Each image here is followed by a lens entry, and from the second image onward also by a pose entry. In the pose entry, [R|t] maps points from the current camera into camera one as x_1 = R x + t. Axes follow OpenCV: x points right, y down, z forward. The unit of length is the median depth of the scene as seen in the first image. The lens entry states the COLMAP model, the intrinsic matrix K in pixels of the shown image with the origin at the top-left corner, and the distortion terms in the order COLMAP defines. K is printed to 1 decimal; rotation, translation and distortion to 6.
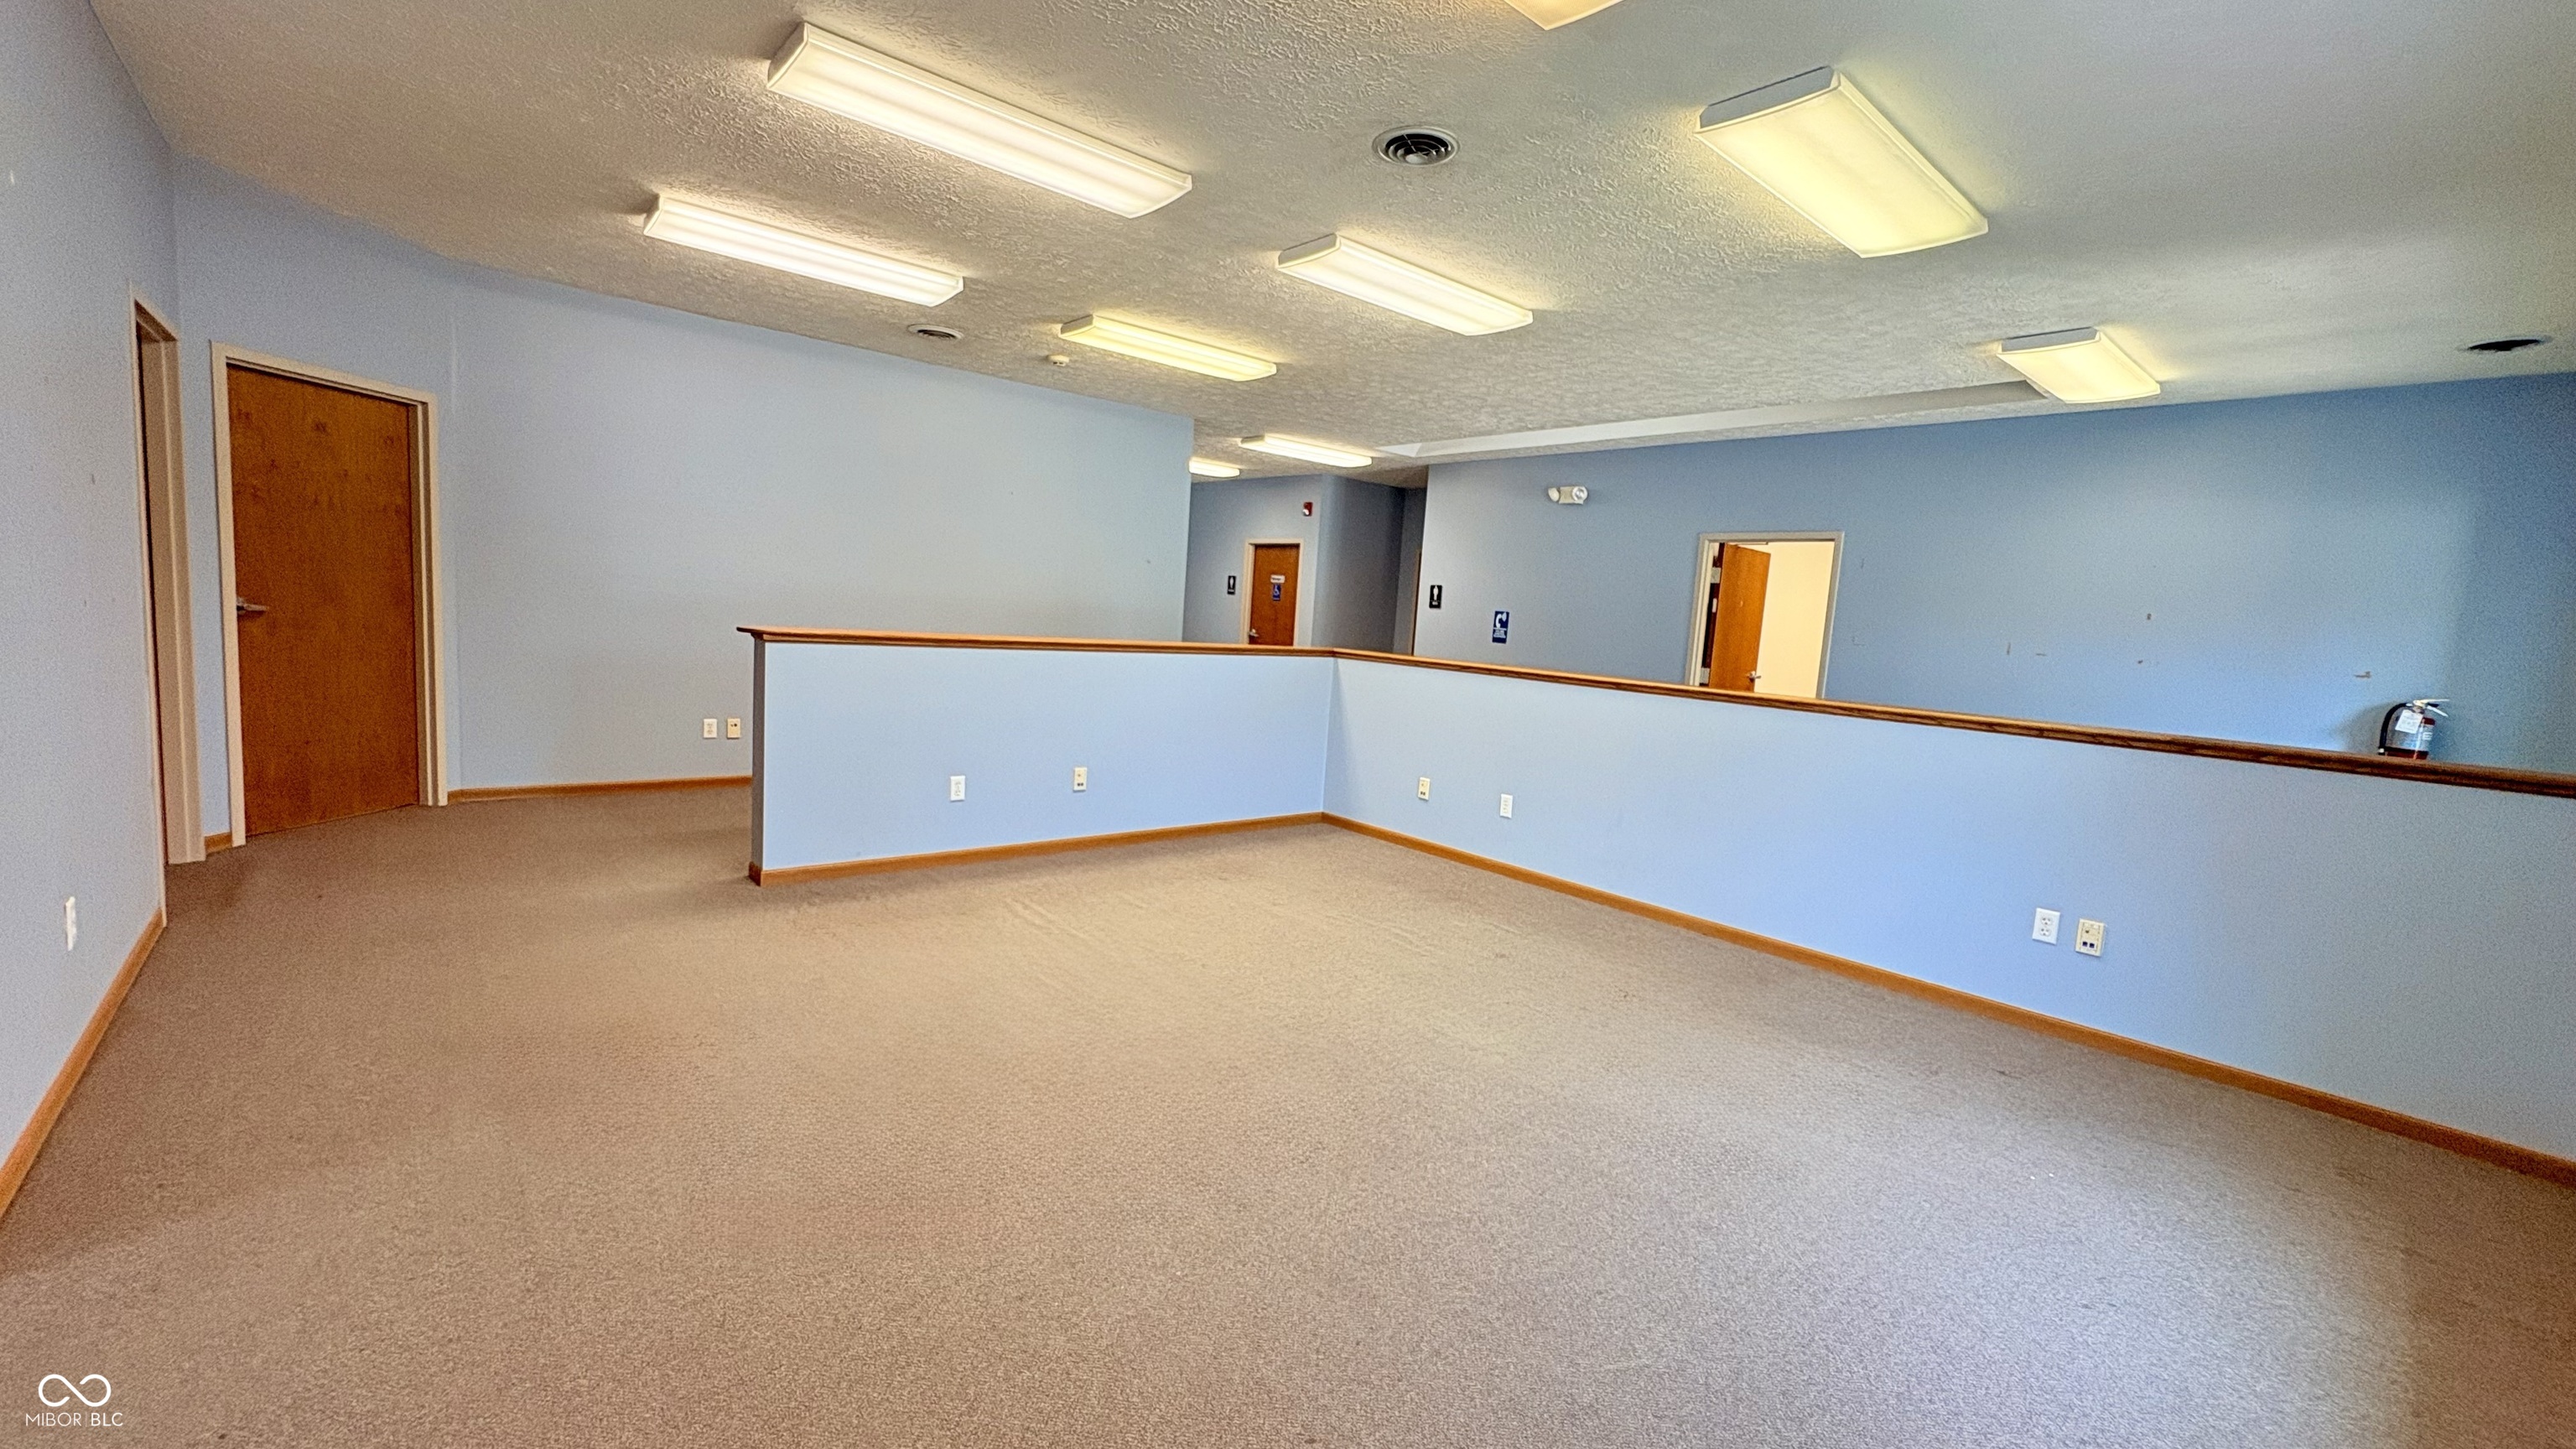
lens RADIAL K [[1027.4, 0, 1282.9], [0, 1027.4, 731.3], [0, 0, 1]] dist [0.001213, -0.000012]
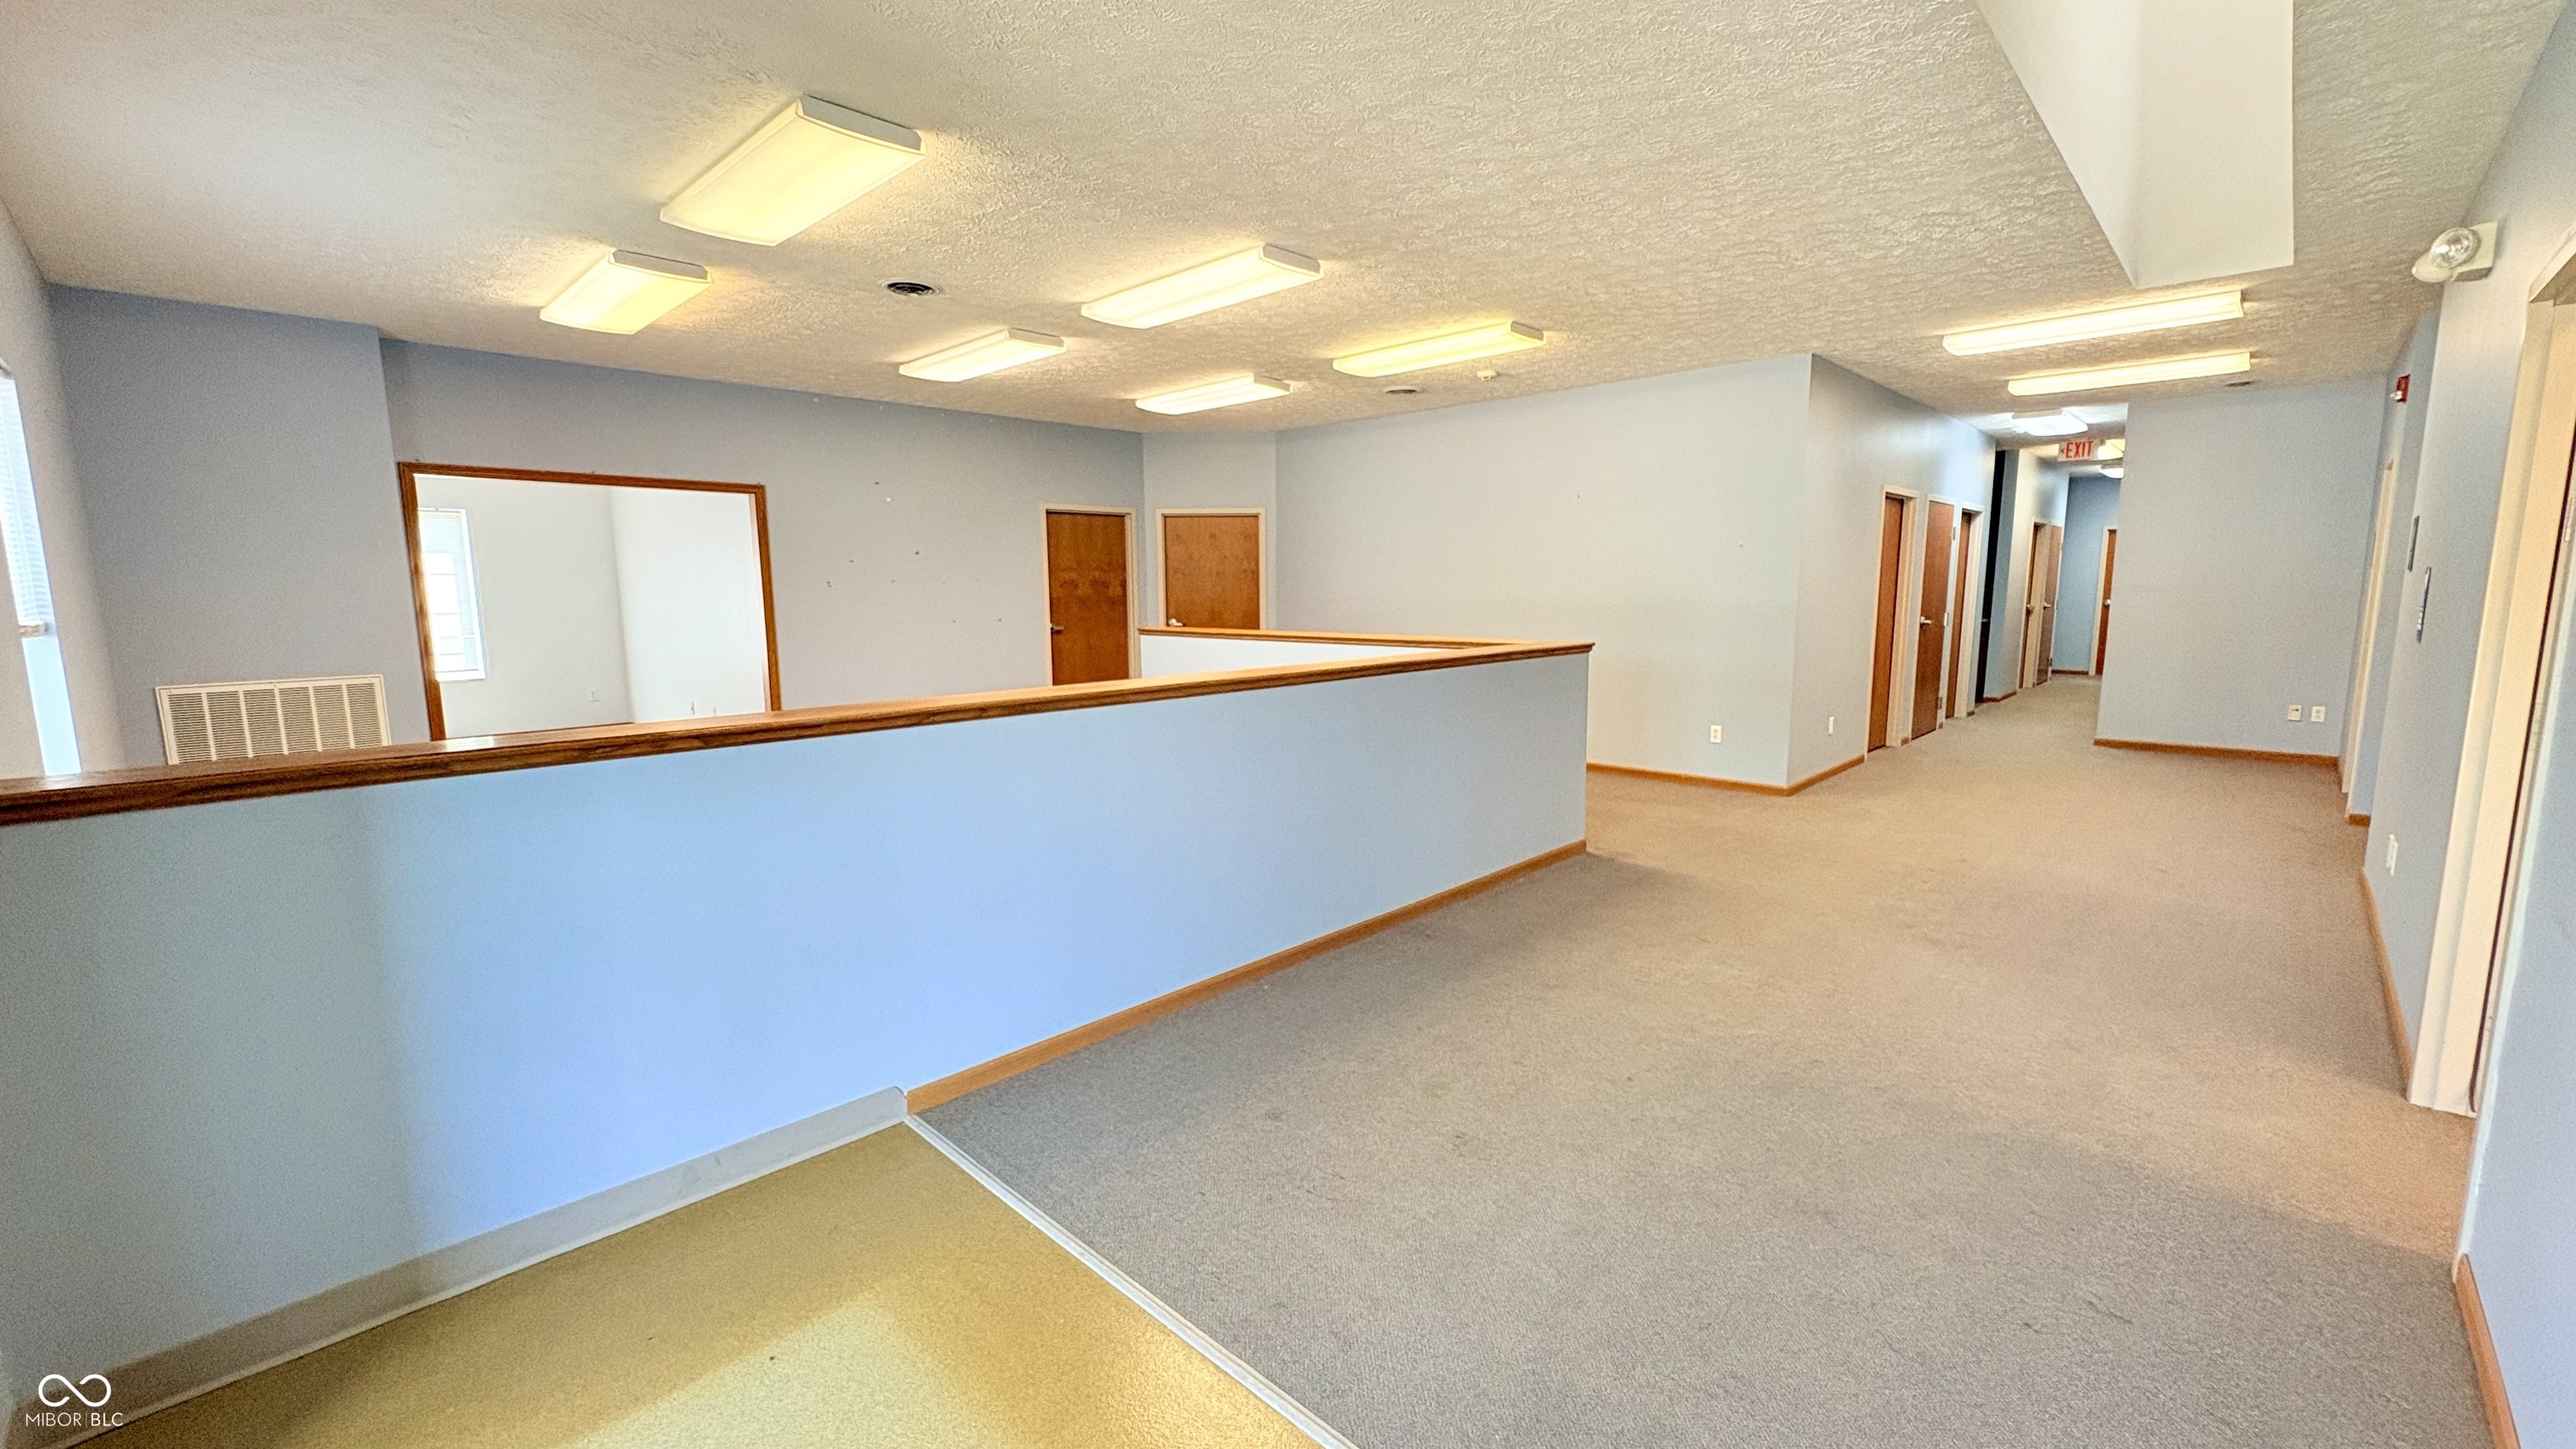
lens RADIAL K [[1026.9, 0, 1284.8], [0, 1026.9, 721.1], [0, 0, 1]] dist [-0.000409, -0.000608]
pose [[0.091047, 0.062561, -0.993880, 1.132387], [-0.104827, 0.993082, 0.052908, -0.051693], [0.990314, 0.099368, 0.096975, 0.970339]]
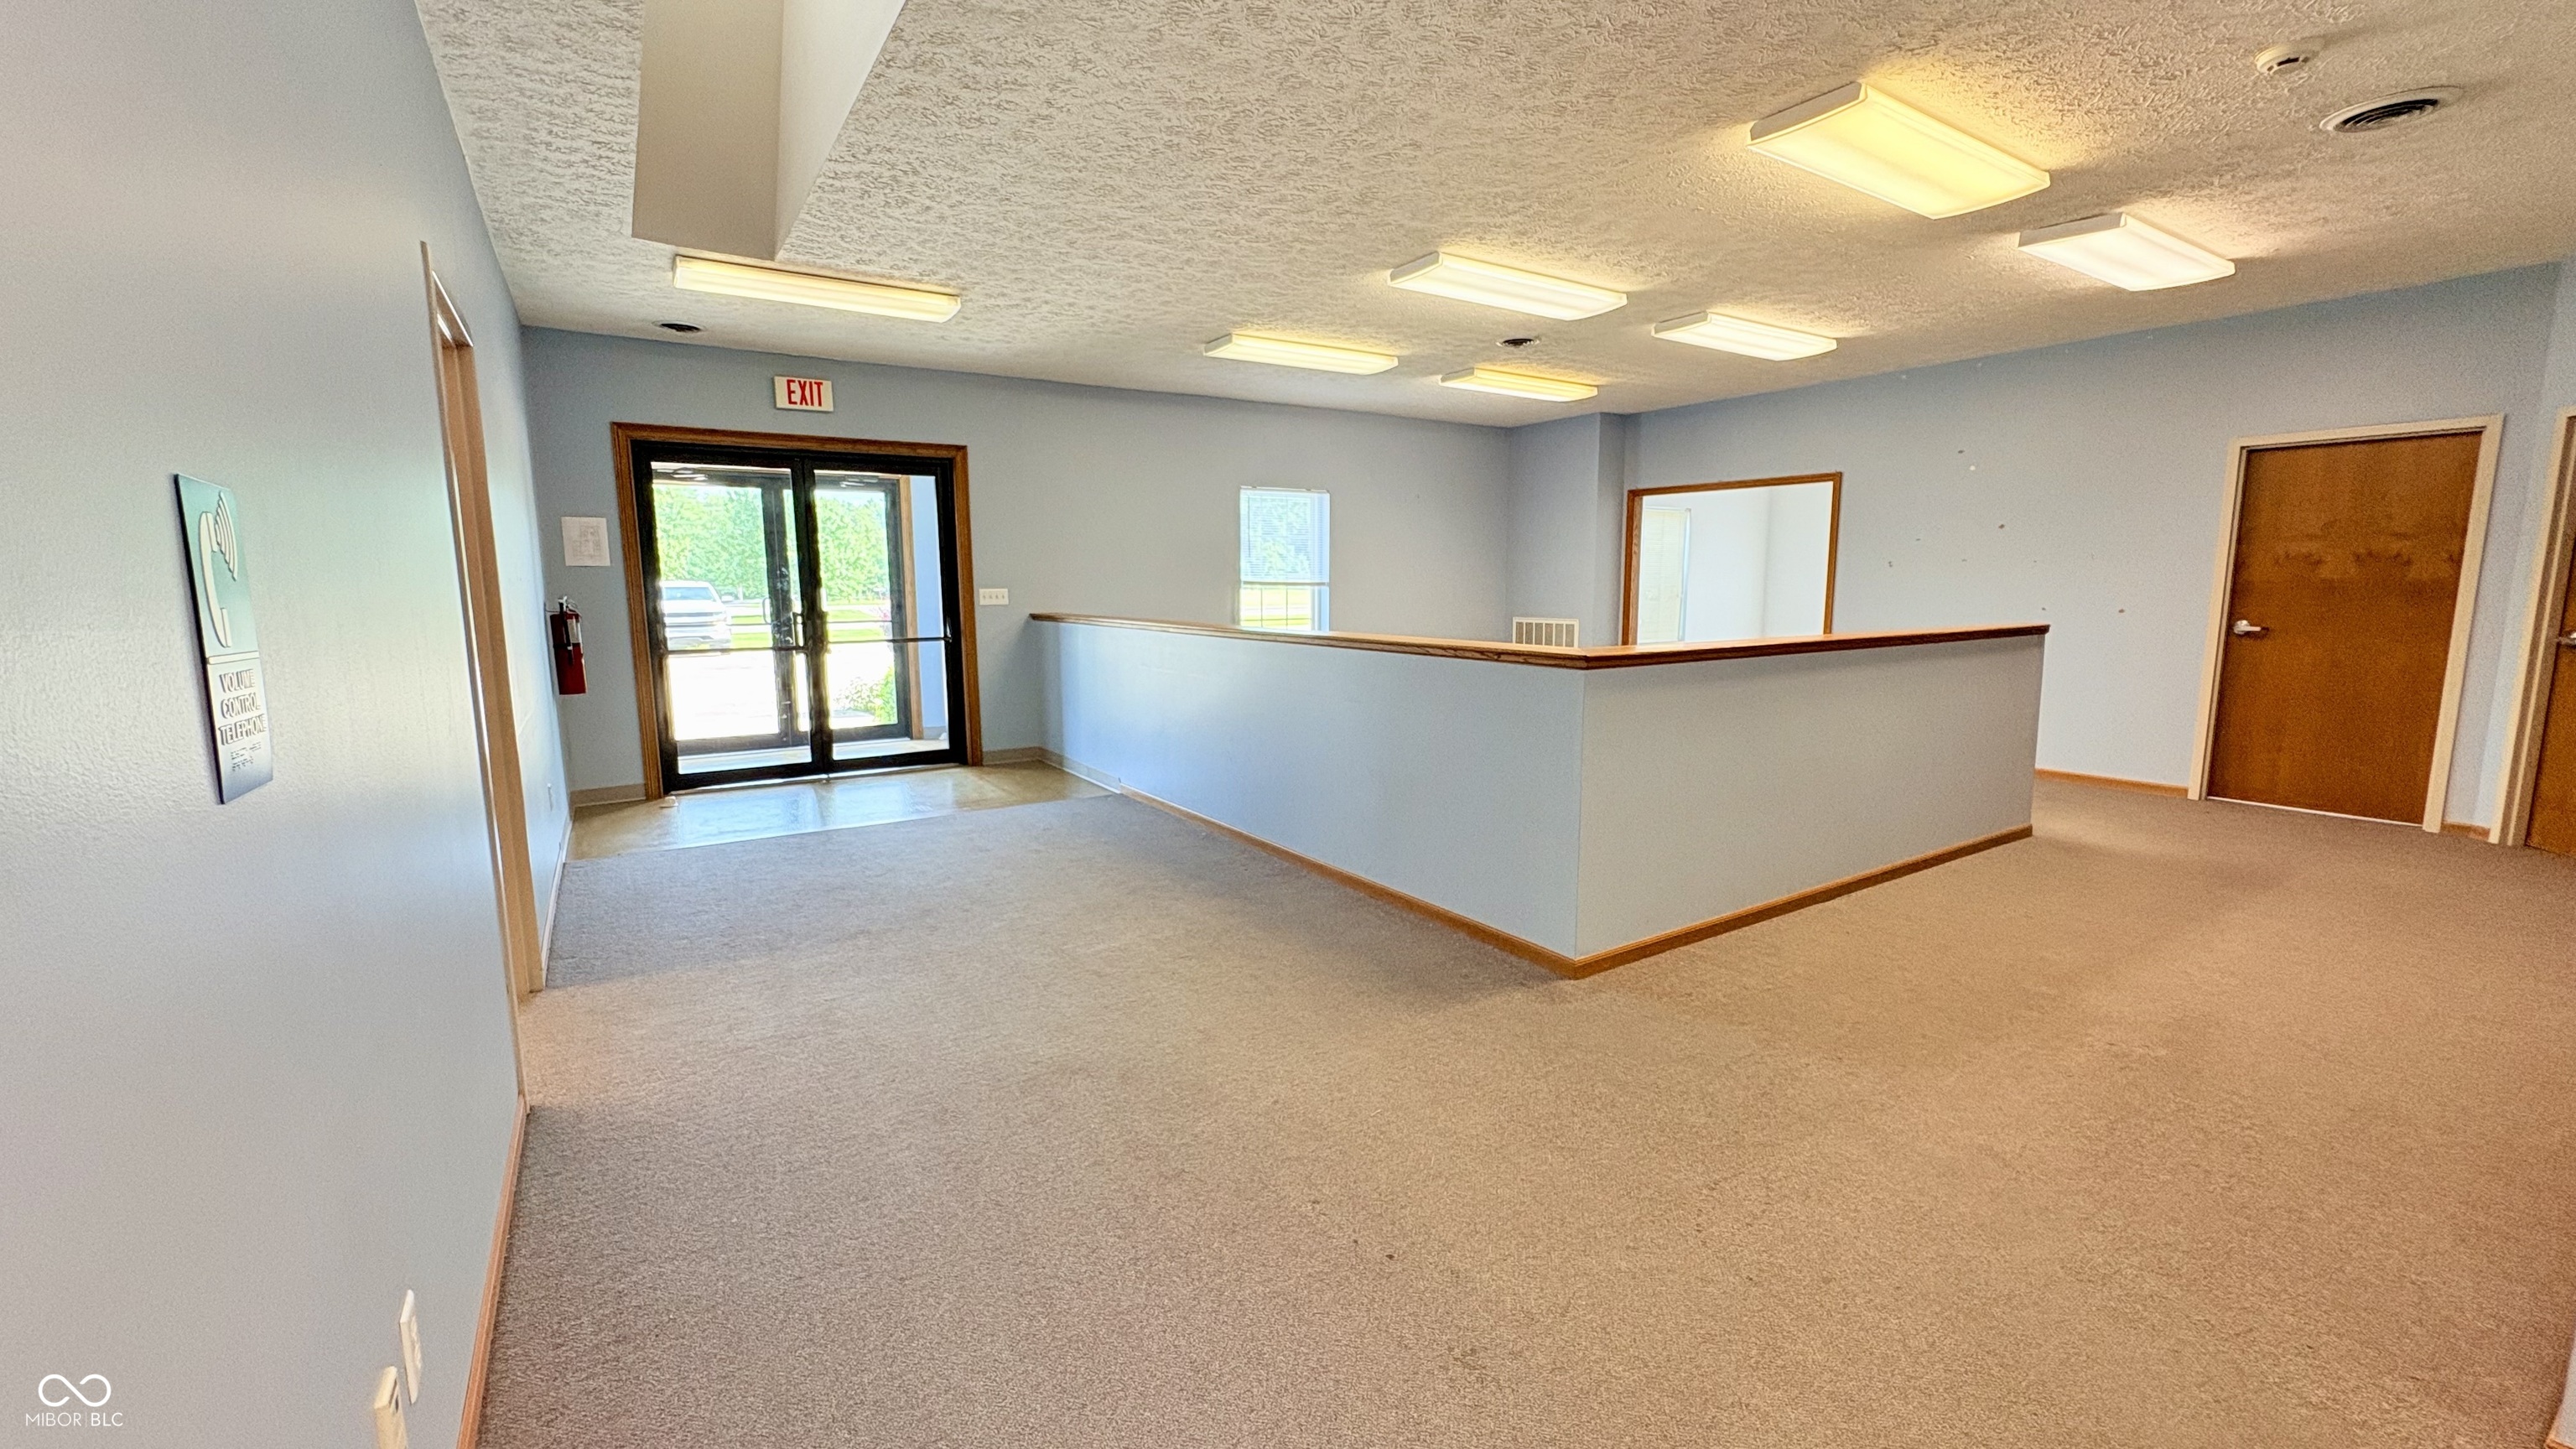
lens RADIAL K [[1026.9, 0, 1284.8], [0, 1026.9, 721.1], [0, 0, 1]] dist [-0.000409, -0.000608]
pose [[-0.988799, -0.082160, 0.124603, 0.178486], [-0.046942, 0.963678, 0.262910, -0.240789], [-0.141678, 0.254116, -0.956740, 2.092374]]
